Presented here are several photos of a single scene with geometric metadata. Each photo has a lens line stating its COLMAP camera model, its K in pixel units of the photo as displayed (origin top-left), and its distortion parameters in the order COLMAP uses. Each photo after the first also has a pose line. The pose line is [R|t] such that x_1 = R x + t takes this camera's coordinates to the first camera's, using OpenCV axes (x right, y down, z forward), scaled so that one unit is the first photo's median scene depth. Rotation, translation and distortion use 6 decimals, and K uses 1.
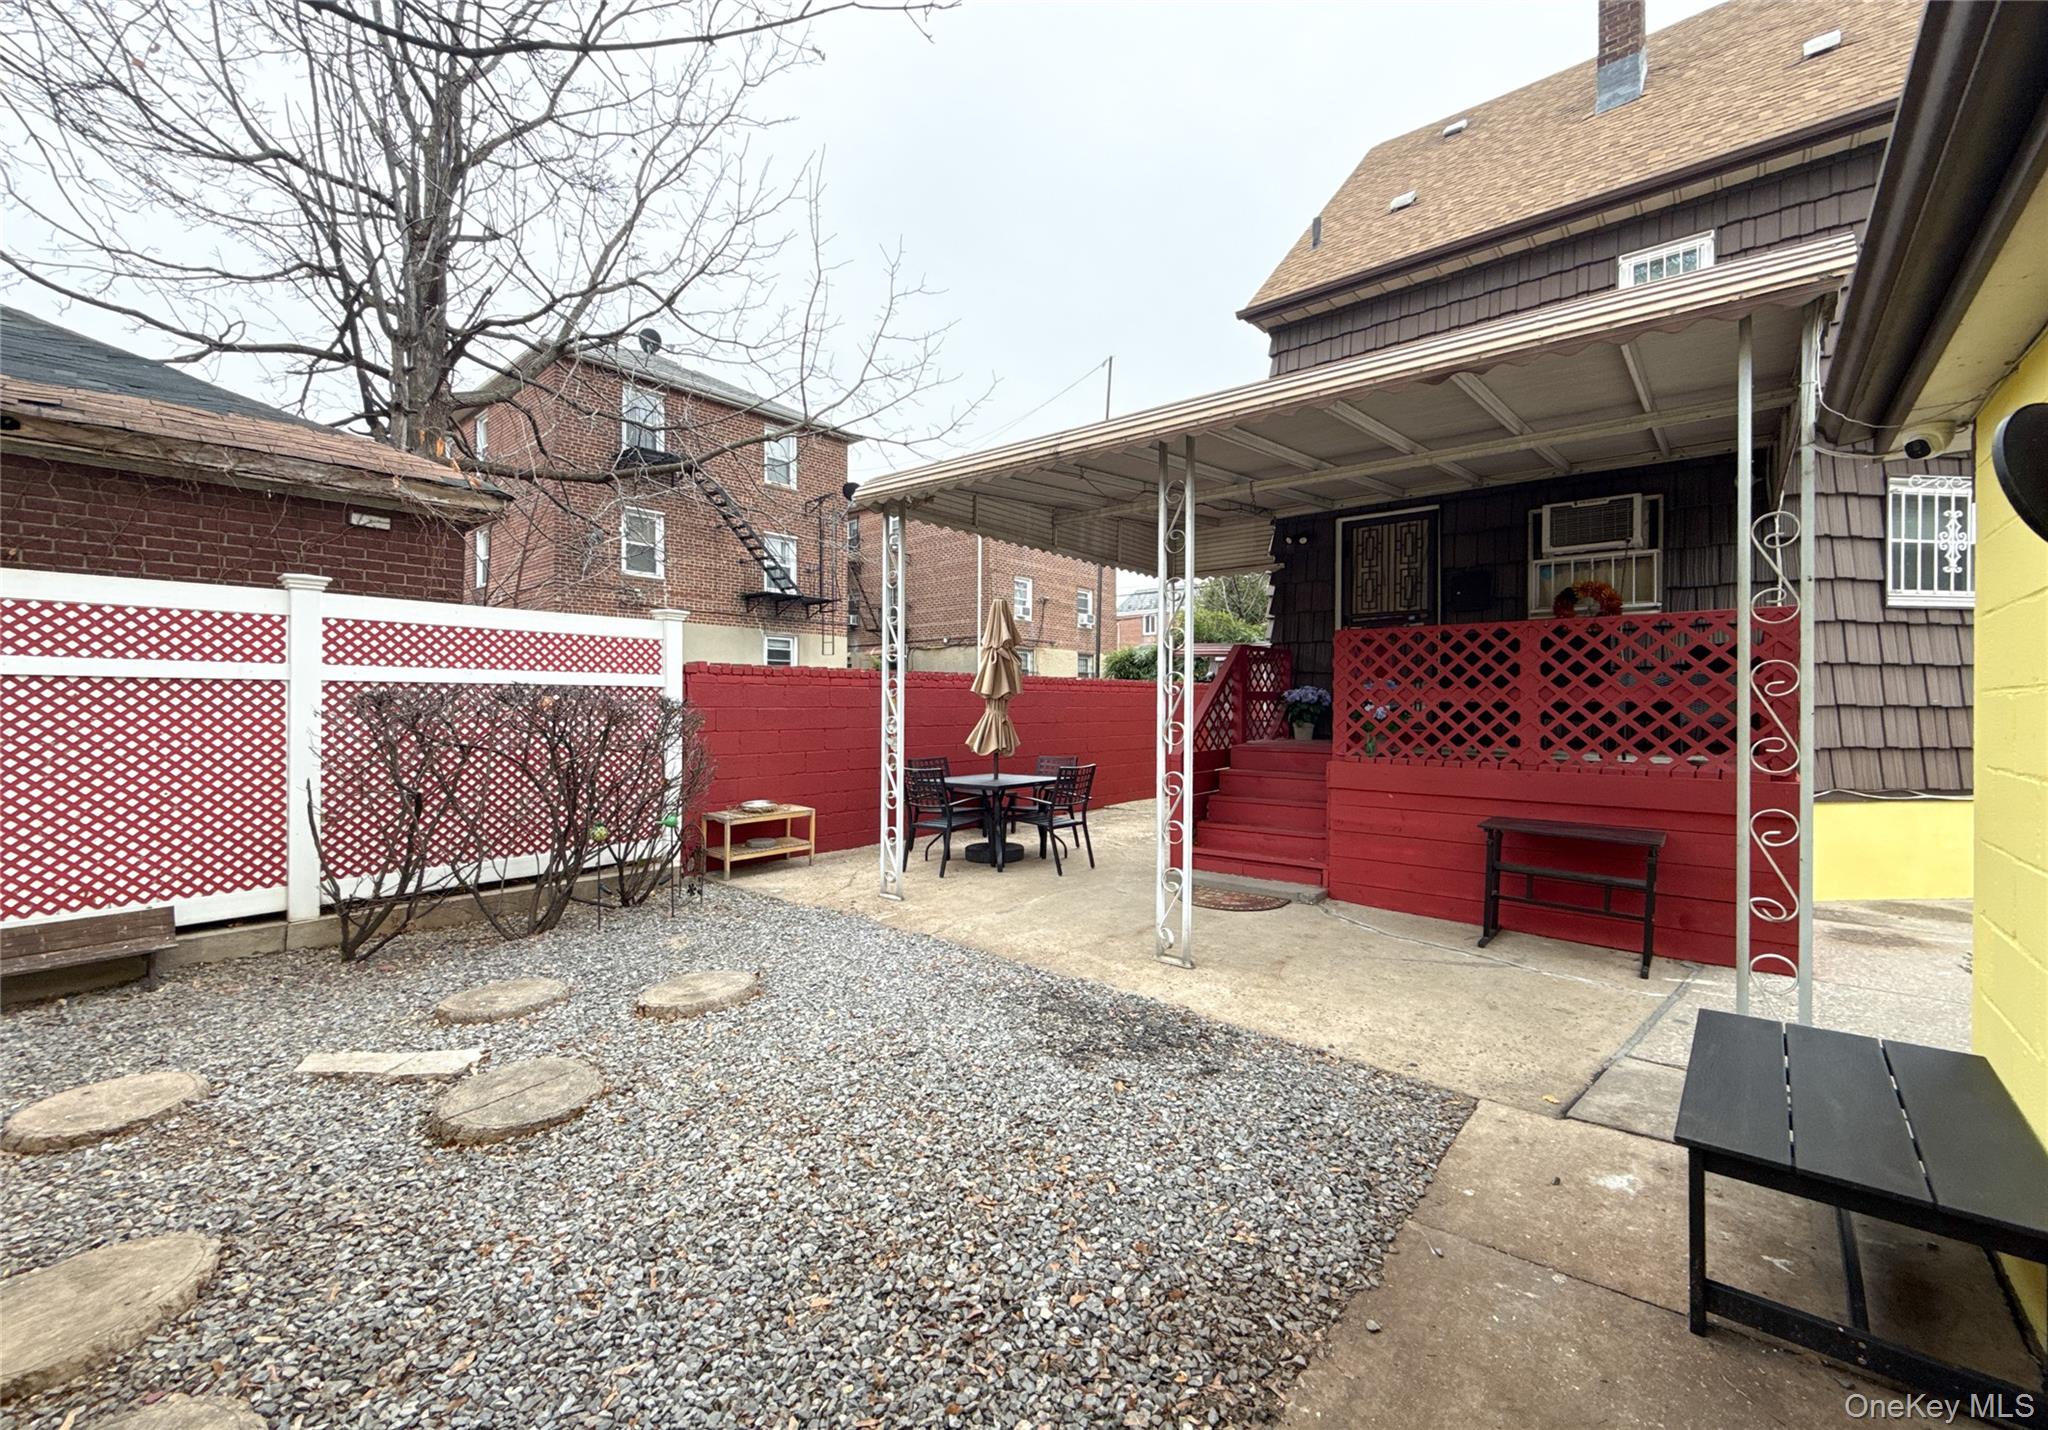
lens RADIAL K [[852.6, 0, 1029.4], [0, 852.6, 712.7], [0, 0, 1]] dist [0.003113, 0.000563]
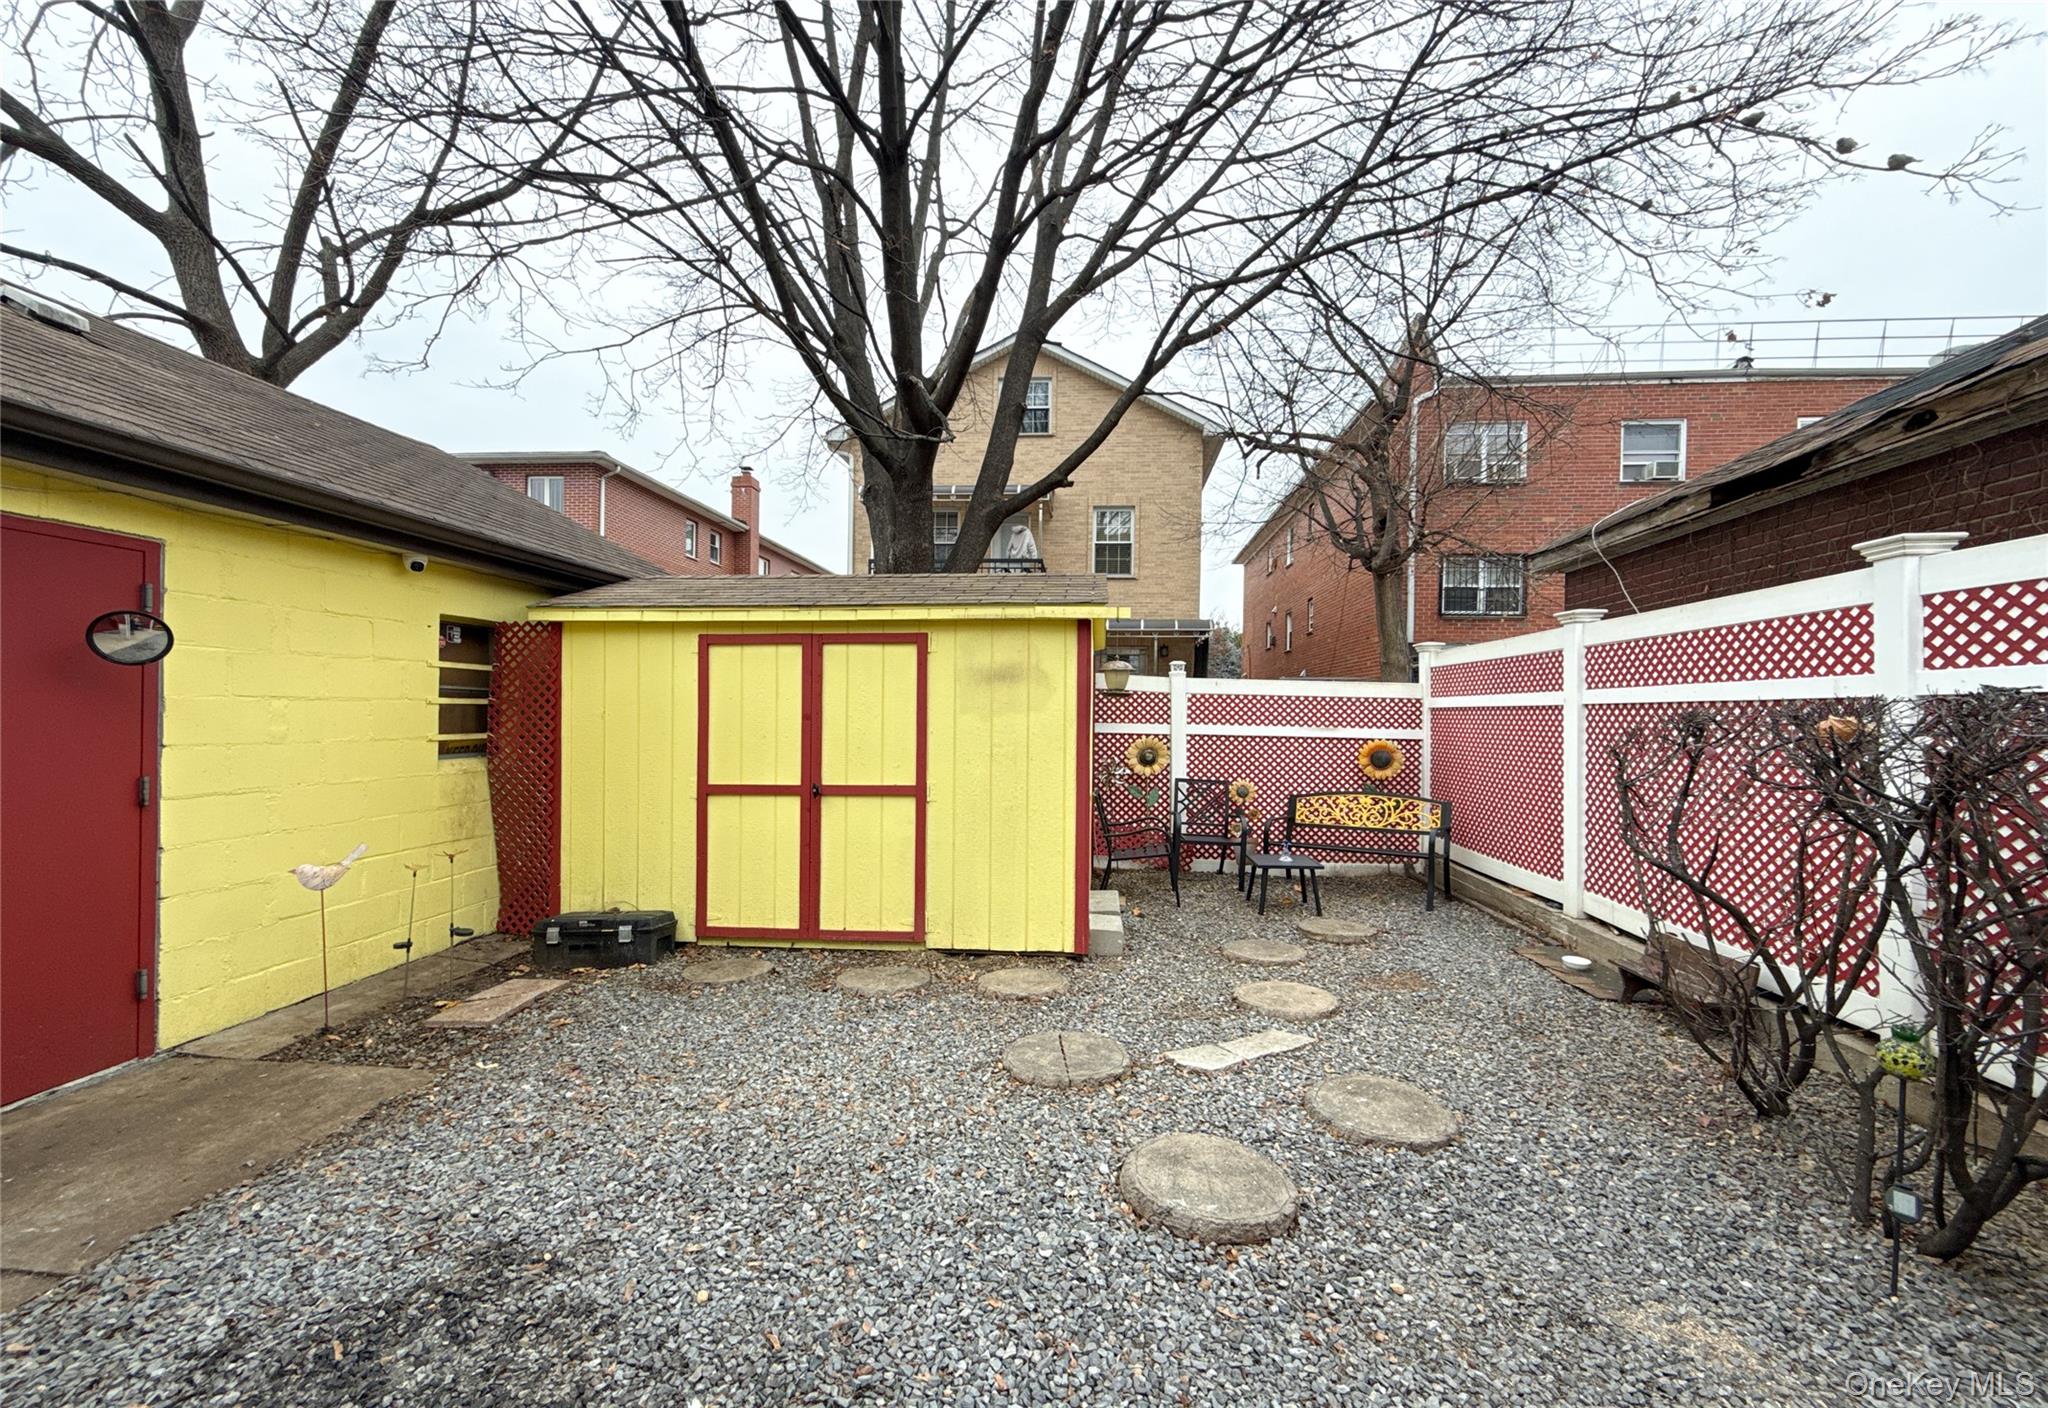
lens RADIAL K [[839.0, 0, 983.2], [0, 839.0, 715.0], [0, 0, 1]] dist [-0.001365, -0.000200]
pose [[-0.840885, -0.012391, -0.541073, 0.085266], [-0.019205, 0.999791, 0.006950, -0.014545], [0.540874, 0.016235, -0.840947, 1.135971]]
